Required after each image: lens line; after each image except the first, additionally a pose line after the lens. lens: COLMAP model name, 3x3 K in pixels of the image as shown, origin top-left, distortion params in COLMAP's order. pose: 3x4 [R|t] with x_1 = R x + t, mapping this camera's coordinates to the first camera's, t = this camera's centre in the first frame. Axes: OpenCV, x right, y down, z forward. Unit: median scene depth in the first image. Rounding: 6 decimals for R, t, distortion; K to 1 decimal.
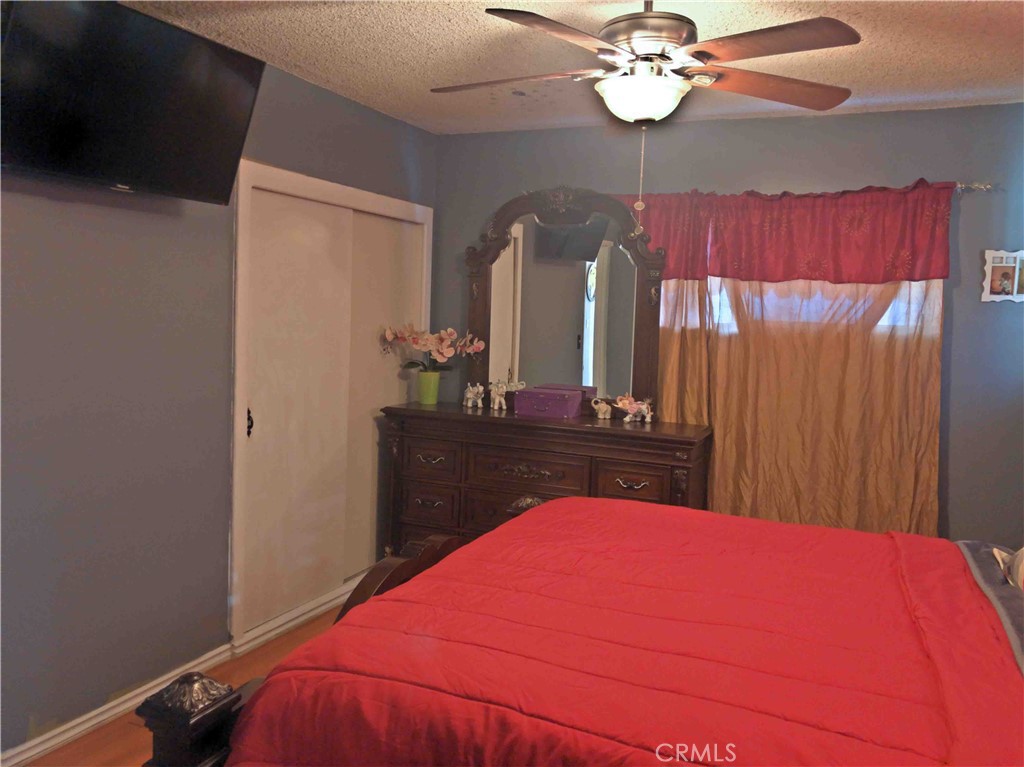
lens RADIAL K [[848.7, 0, 512.0], [0, 848.7, 383.5], [0, 0, 1]] dist [0.004105, 0.001228]
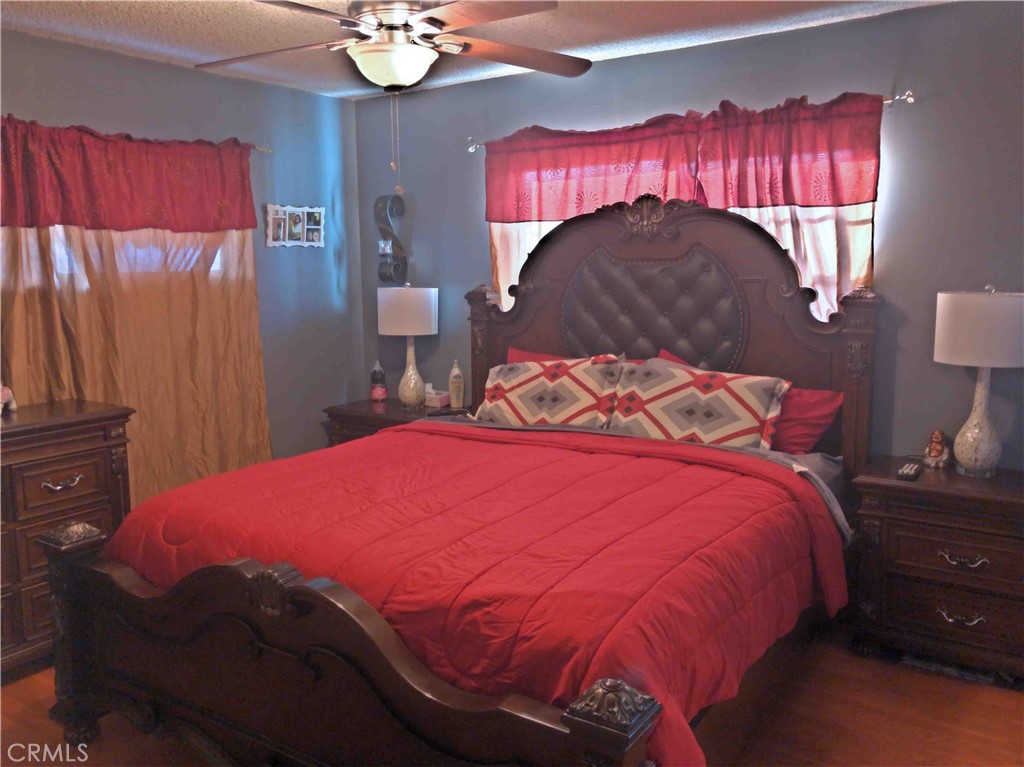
lens RADIAL K [[848.7, 0, 512.0], [0, 848.7, 383.5], [0, 0, 1]] dist [0.004105, 0.001228]
pose [[0.177112, -0.182957, 0.967036, -0.579646], [0.098062, 0.980961, 0.167631, -0.073382], [-0.979293, 0.065140, 0.191681, 0.436118]]
